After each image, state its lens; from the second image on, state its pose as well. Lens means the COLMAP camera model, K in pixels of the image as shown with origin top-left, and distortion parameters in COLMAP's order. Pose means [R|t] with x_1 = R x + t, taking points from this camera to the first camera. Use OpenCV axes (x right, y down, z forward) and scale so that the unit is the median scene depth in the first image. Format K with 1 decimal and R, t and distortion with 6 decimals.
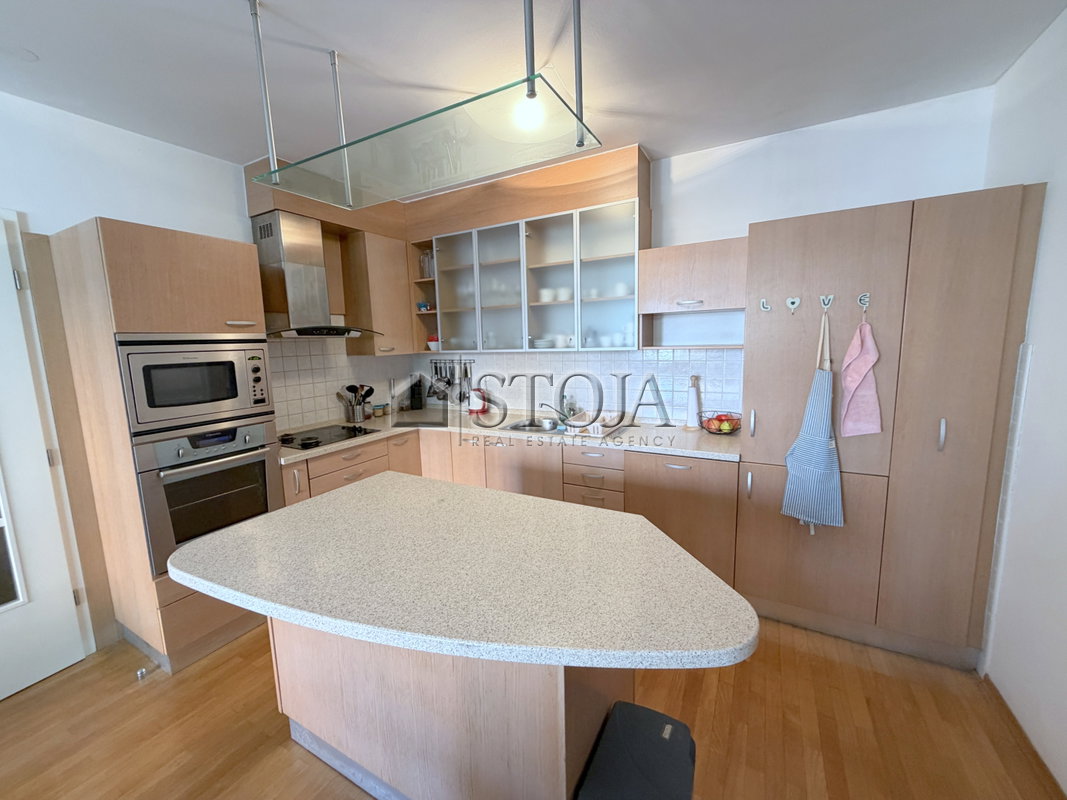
lens RADIAL K [[424.4, 0, 530.1], [0, 424.4, 398.4], [0, 0, 1]] dist [-0.000366, -0.000102]
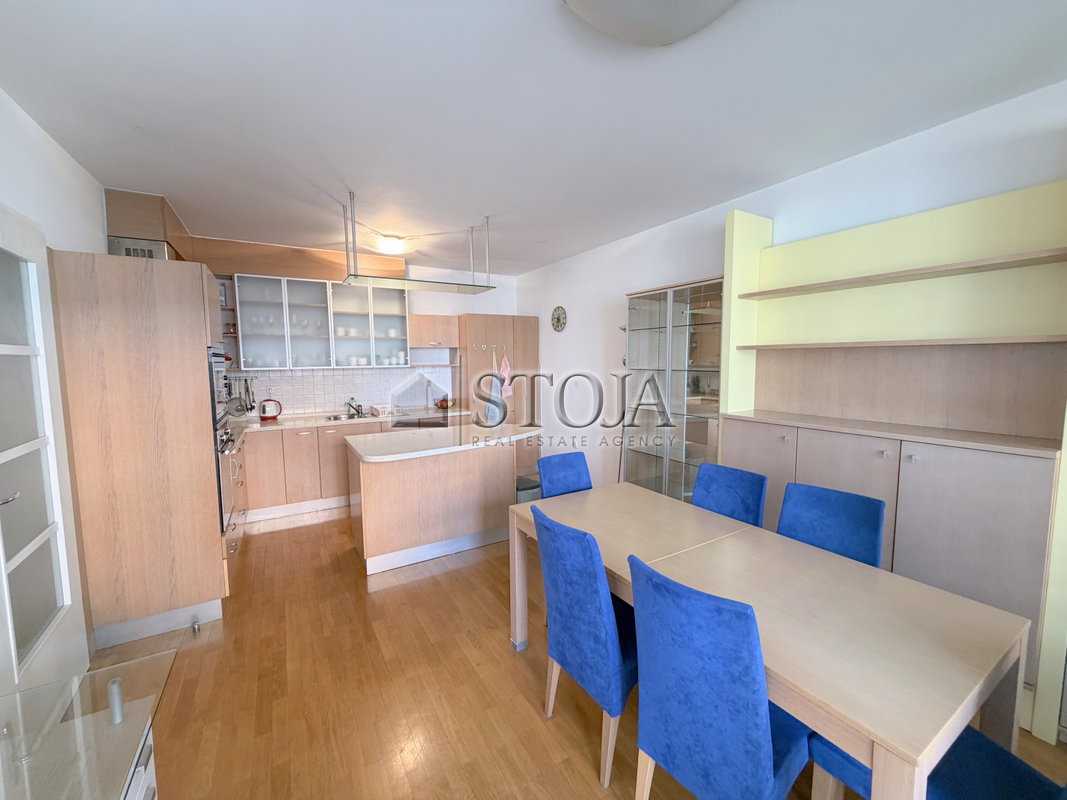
lens RADIAL K [[424.4, 0, 530.1], [0, 424.4, 398.4], [0, 0, 1]] dist [-0.000366, -0.000102]
pose [[0.500635, -0.057328, 0.863758, -1.036978], [0.115547, 0.993301, -0.001046, 0.081204], [-0.857912, 0.100328, 0.503906, -0.344836]]
